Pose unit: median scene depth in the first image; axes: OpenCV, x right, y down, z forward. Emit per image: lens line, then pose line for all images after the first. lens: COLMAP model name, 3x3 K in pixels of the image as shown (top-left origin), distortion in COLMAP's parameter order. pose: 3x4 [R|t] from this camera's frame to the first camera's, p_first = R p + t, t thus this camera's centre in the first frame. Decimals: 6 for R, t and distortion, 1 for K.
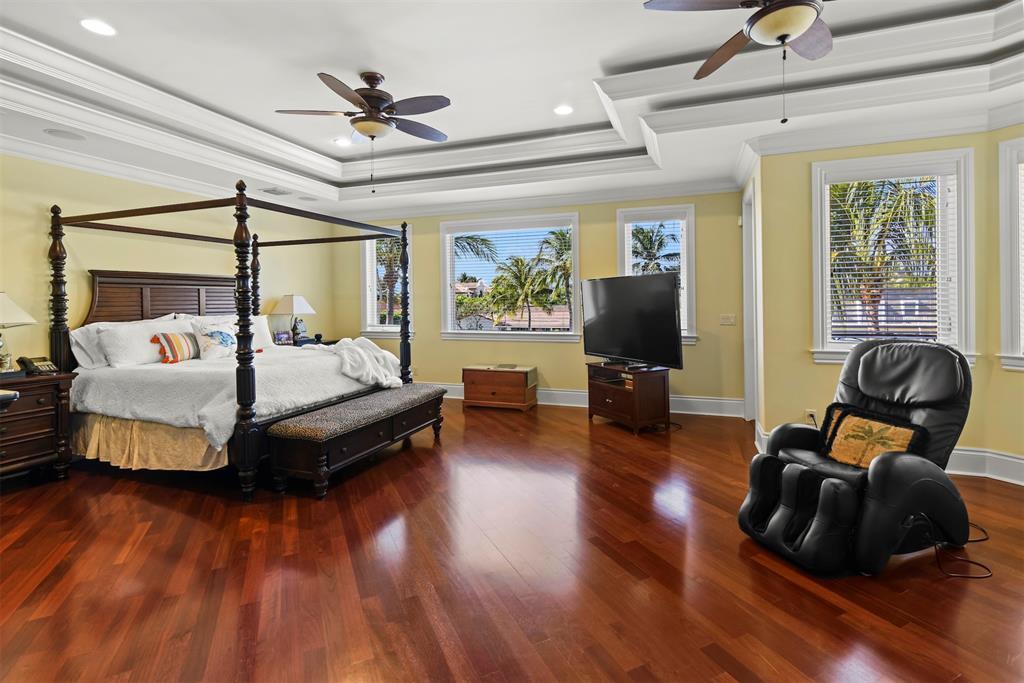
lens RADIAL K [[462.9, 0, 513.3], [0, 462.9, 298.5], [0, 0, 1]] dist [-0.017087, 0.000061]
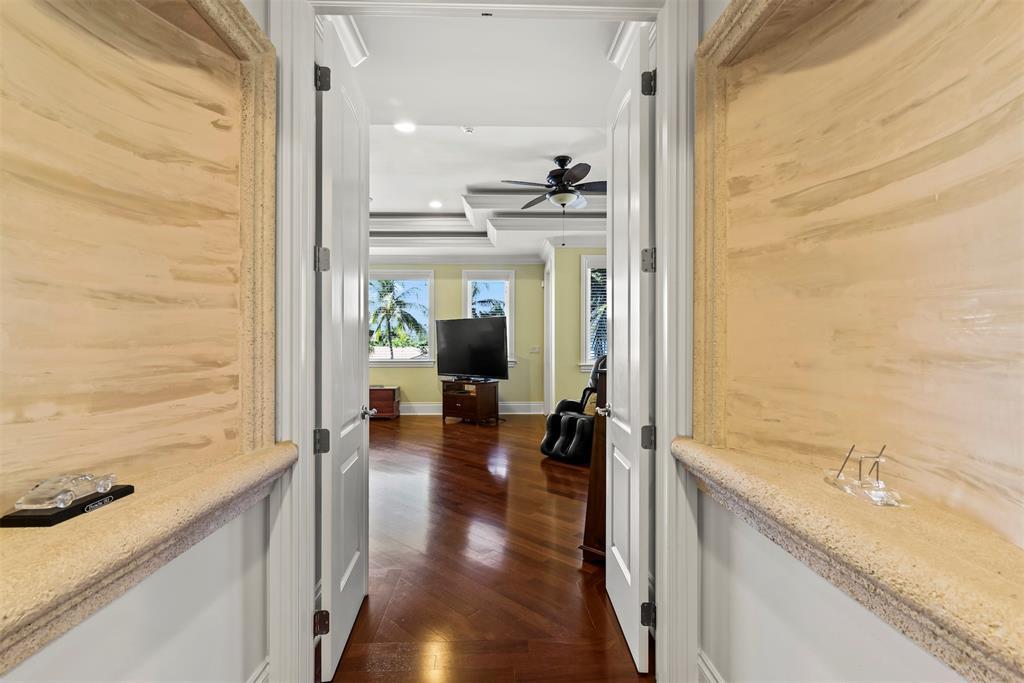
lens RADIAL K [[462.9, 0, 512.6], [0, 462.9, 341.7], [0, 0, 1]] dist [-0.017087, 0.000061]
pose [[0.923779, 0.009878, 0.382799, -0.200529], [-0.010166, 0.999948, -0.001271, 0.027243], [-0.382792, -0.002717, 0.923831, -0.409889]]
